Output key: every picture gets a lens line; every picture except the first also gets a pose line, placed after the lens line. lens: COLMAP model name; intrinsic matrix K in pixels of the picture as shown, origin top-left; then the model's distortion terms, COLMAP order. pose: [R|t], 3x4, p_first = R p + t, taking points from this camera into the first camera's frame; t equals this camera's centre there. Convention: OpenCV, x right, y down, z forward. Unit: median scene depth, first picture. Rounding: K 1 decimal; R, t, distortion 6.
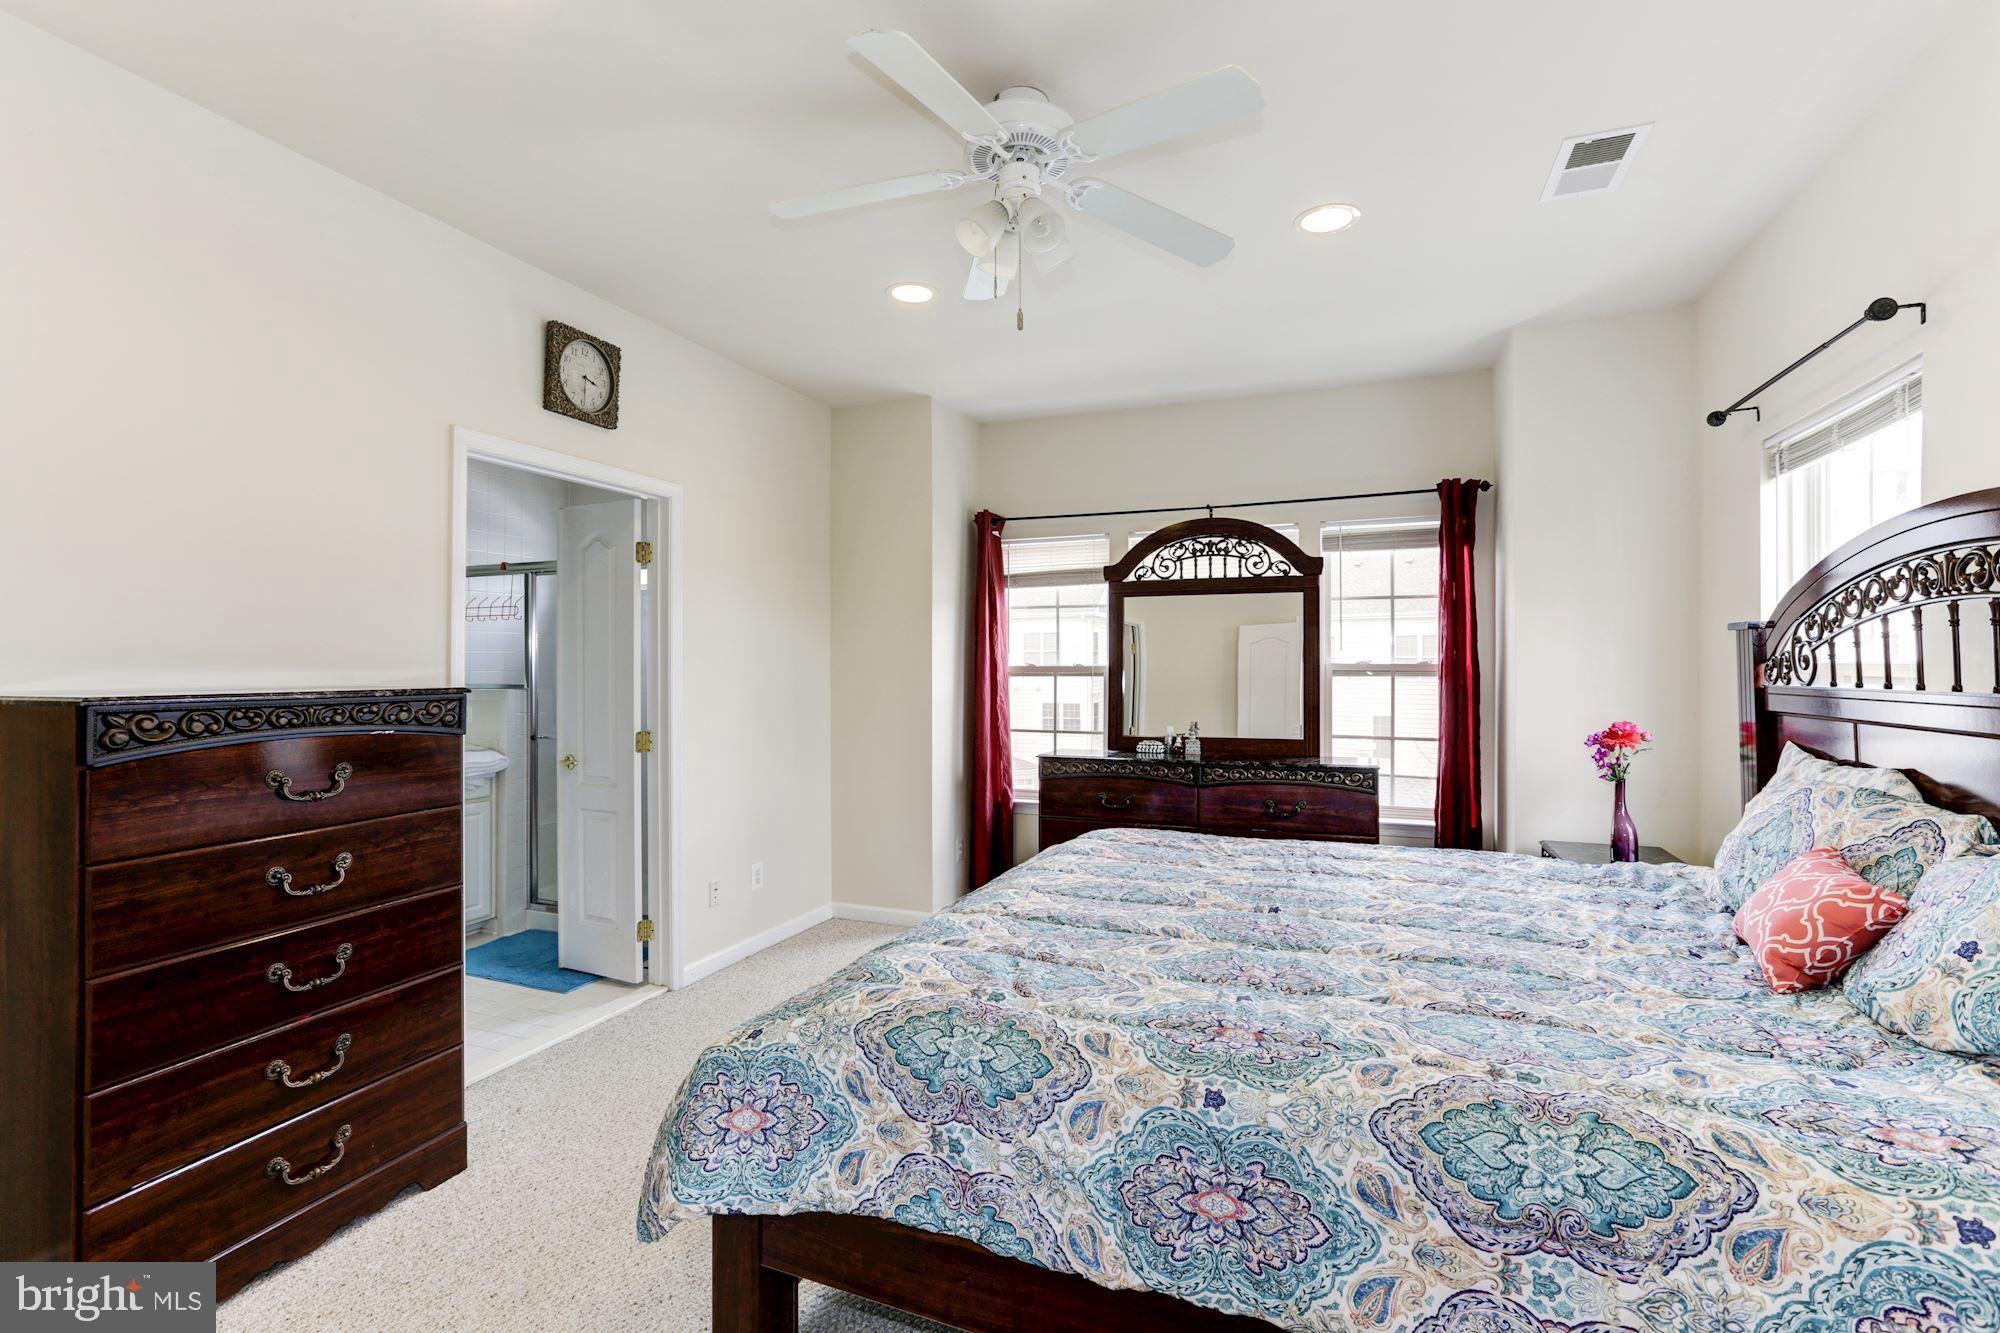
lens RADIAL K [[909.9, 0, 1000.3], [0, 909.9, 669.9], [0, 0, 1]] dist [-0.029827, 0.018165]
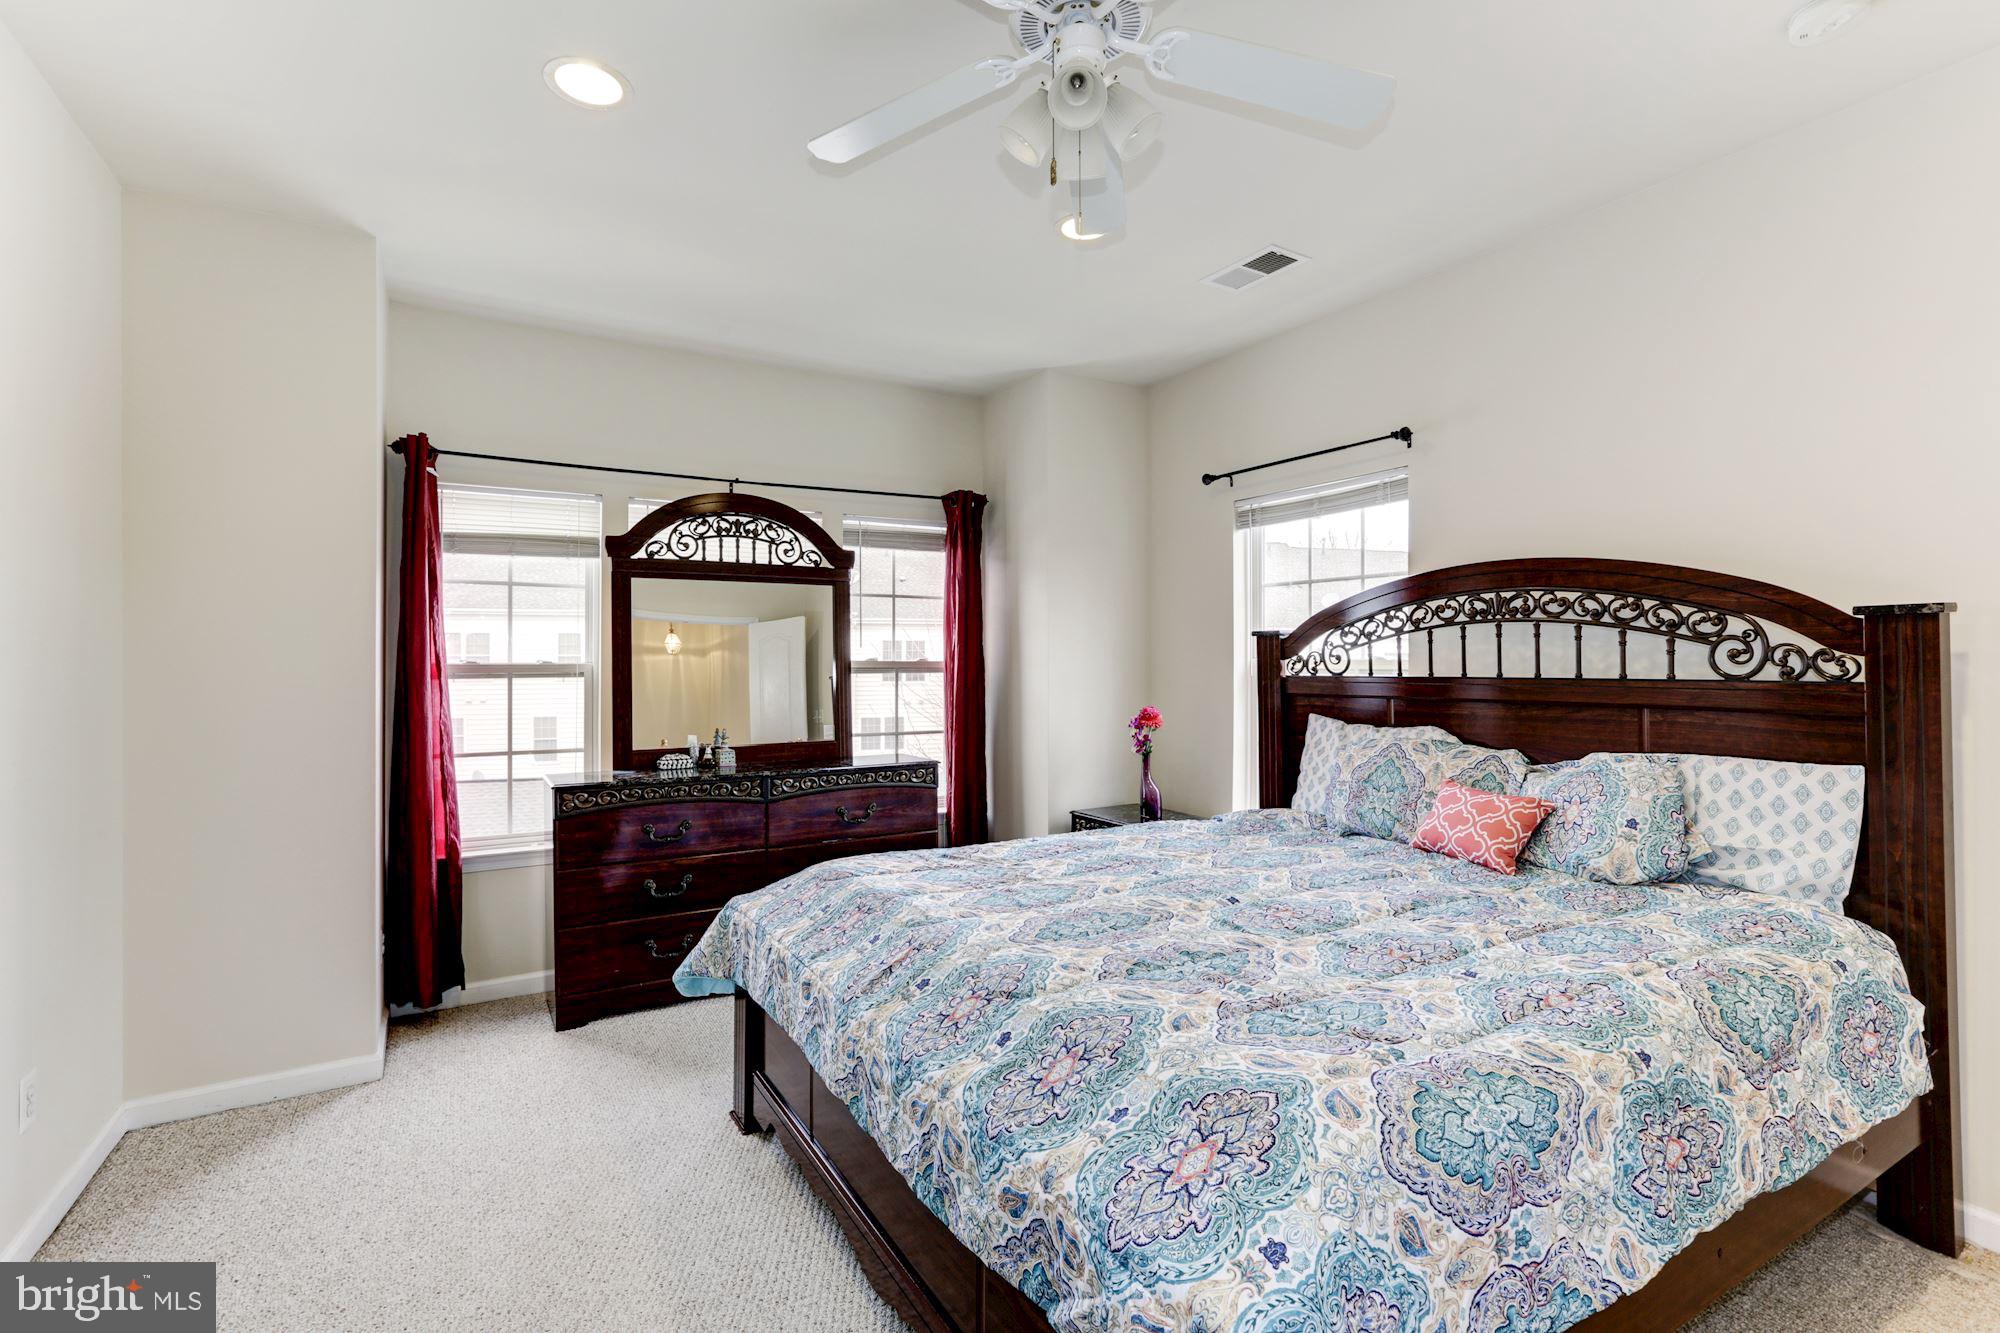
lens RADIAL K [[909.9, 0, 989.3], [0, 909.9, 664.5], [0, 0, 1]] dist [-0.029827, 0.018165]
pose [[0.606670, -0.004119, 0.794943, -0.481539], [0.006088, 0.999981, 0.000535, -0.002996], [-0.794930, 0.004515, 0.606684, 0.422217]]
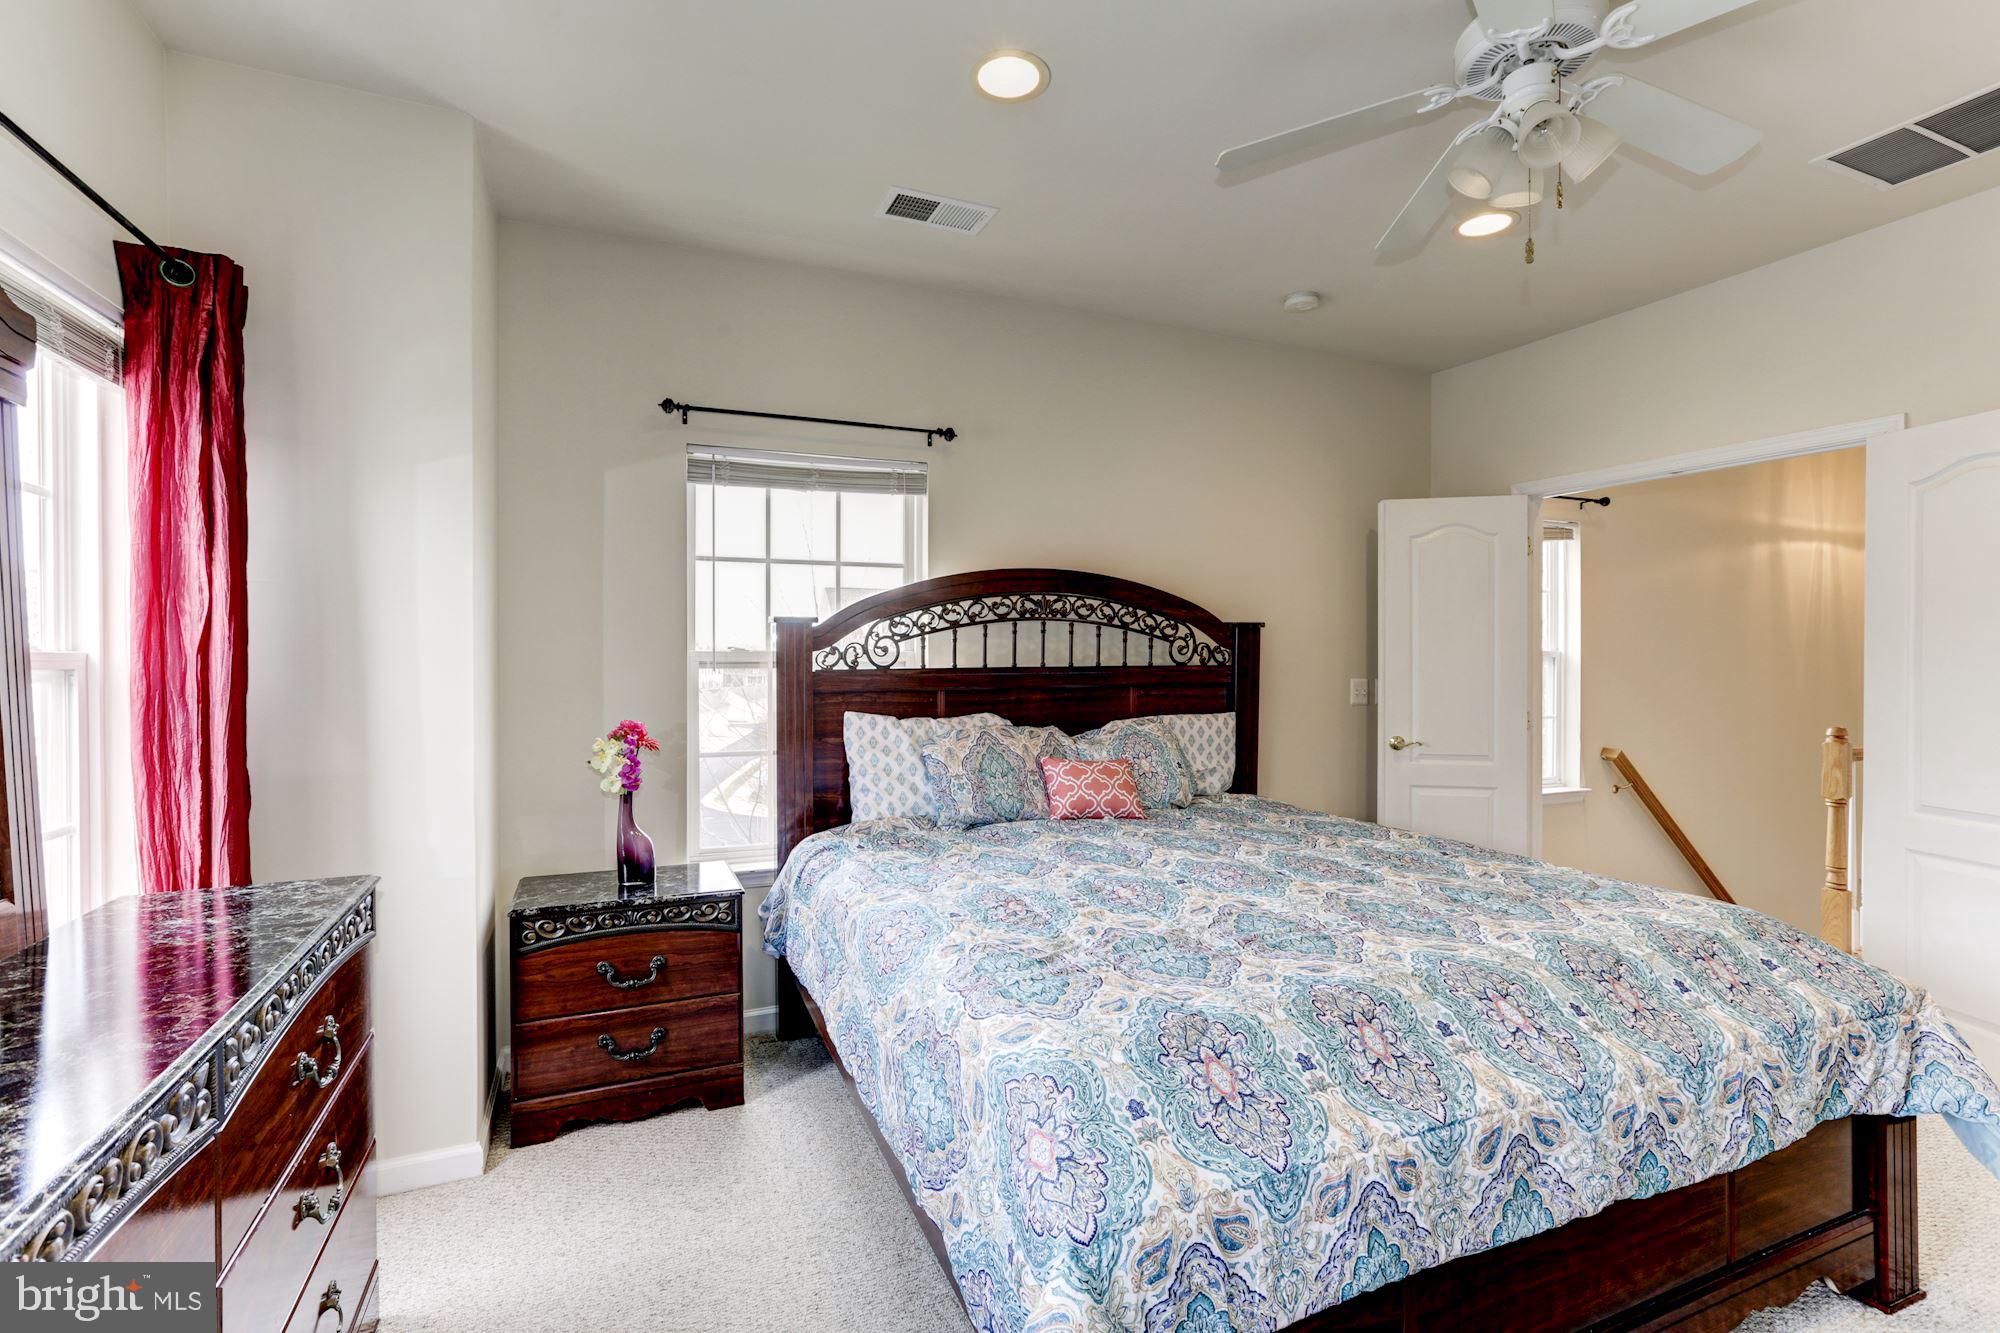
lens RADIAL K [[909.9, 0, 1009.2], [0, 909.9, 657.7], [0, 0, 1]] dist [-0.029827, 0.018165]
pose [[-0.707656, 0.000069, 0.706557, -0.174599], [0.005999, 0.999965, 0.005911, -0.003908], [-0.706532, 0.008422, -0.707631, 1.416261]]
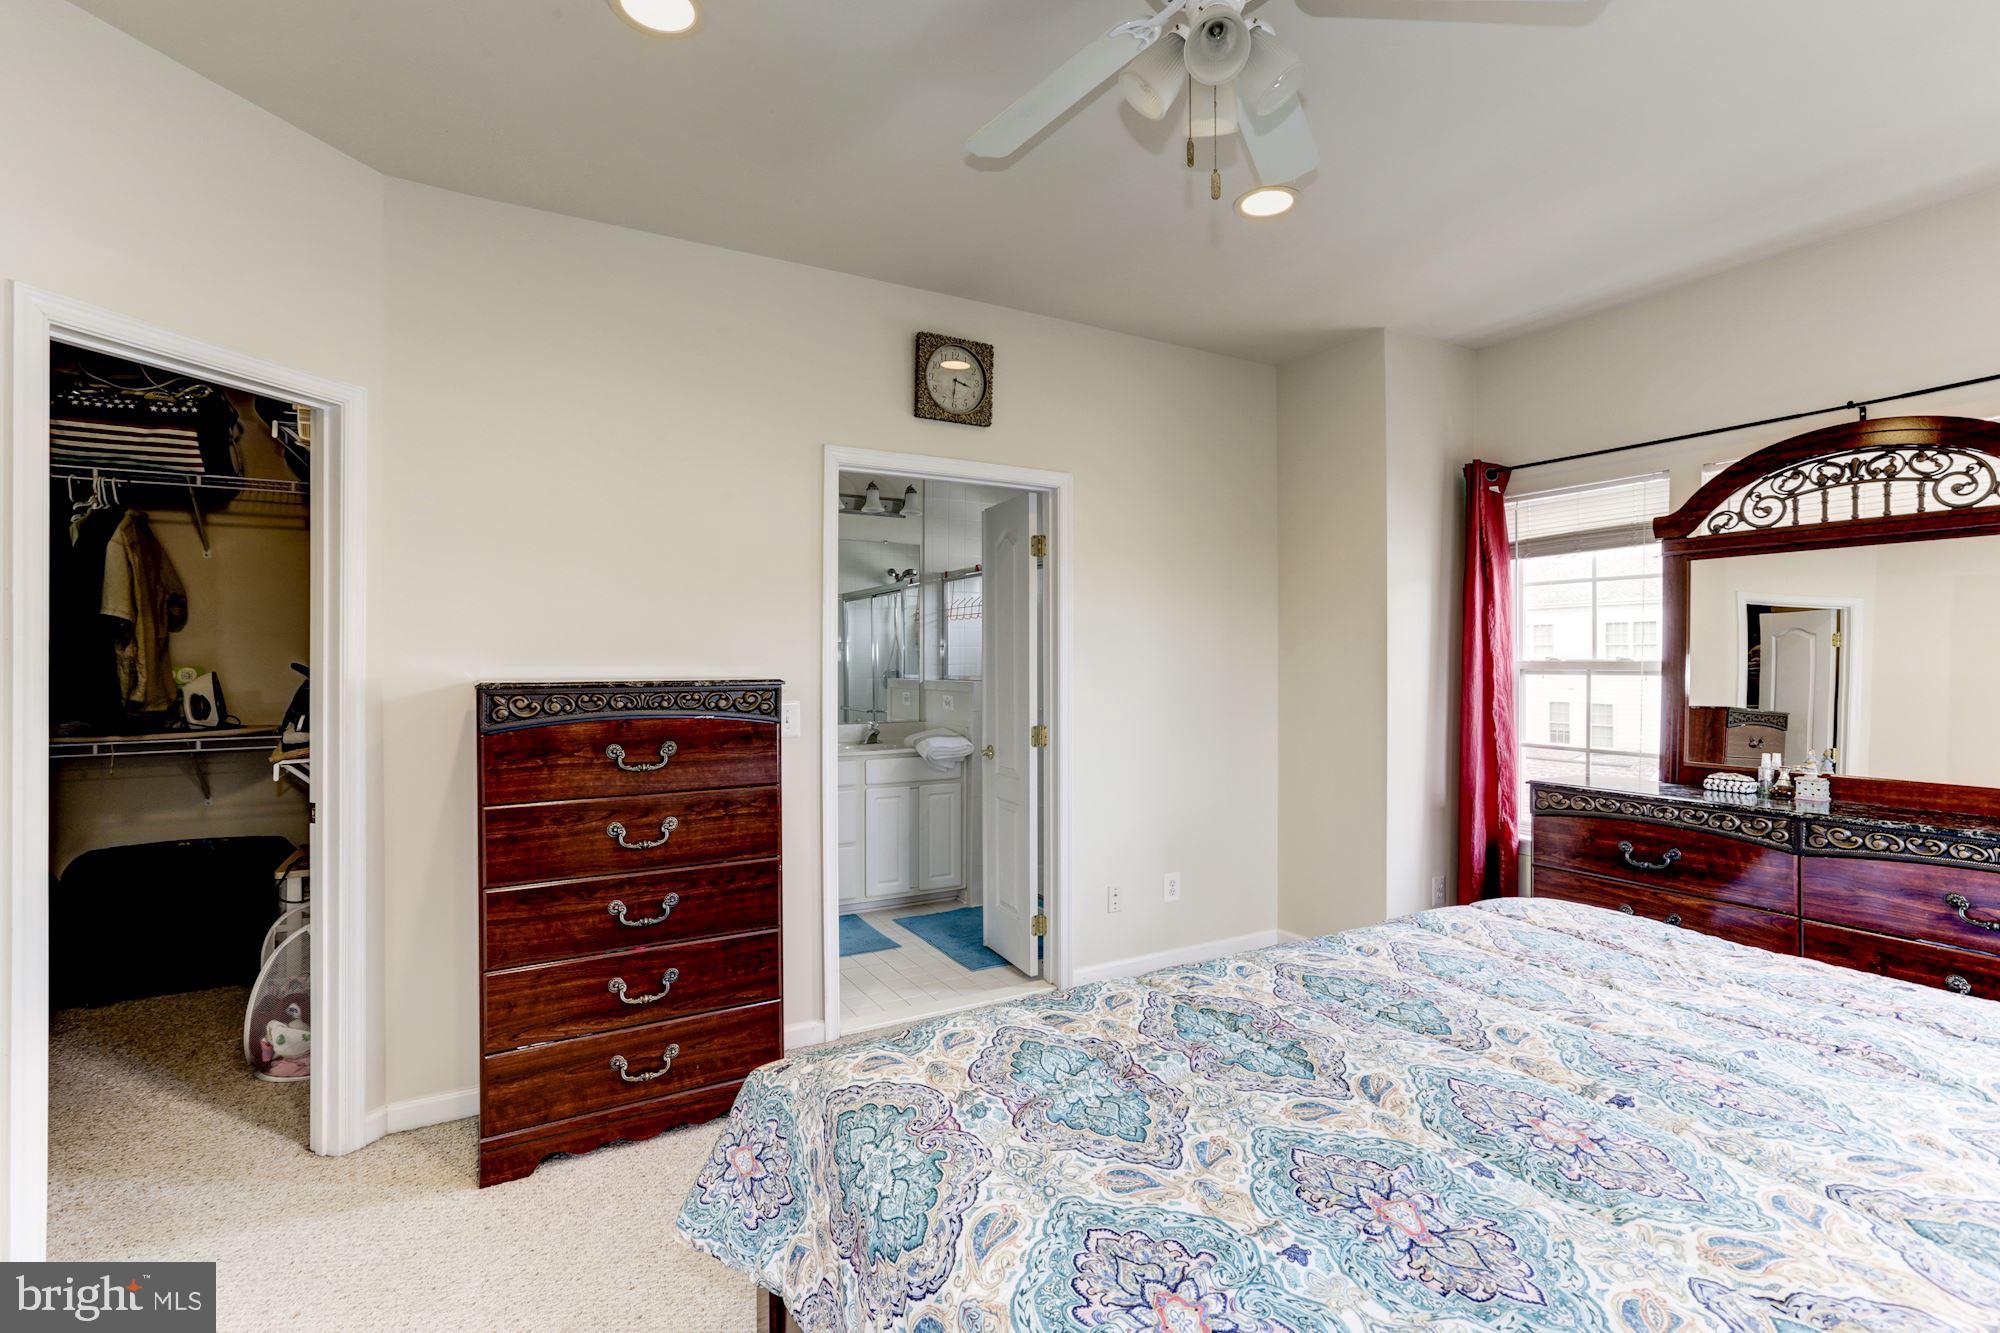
lens RADIAL K [[909.9, 0, 1001.0], [0, 909.9, 673.4], [0, 0, 1]] dist [-0.029827, 0.018165]
pose [[0.778493, 0.010150, -0.627571, 0.249014], [-0.004109, 0.999930, 0.011075, -0.000817], [0.627640, -0.006043, 0.778480, 0.237624]]
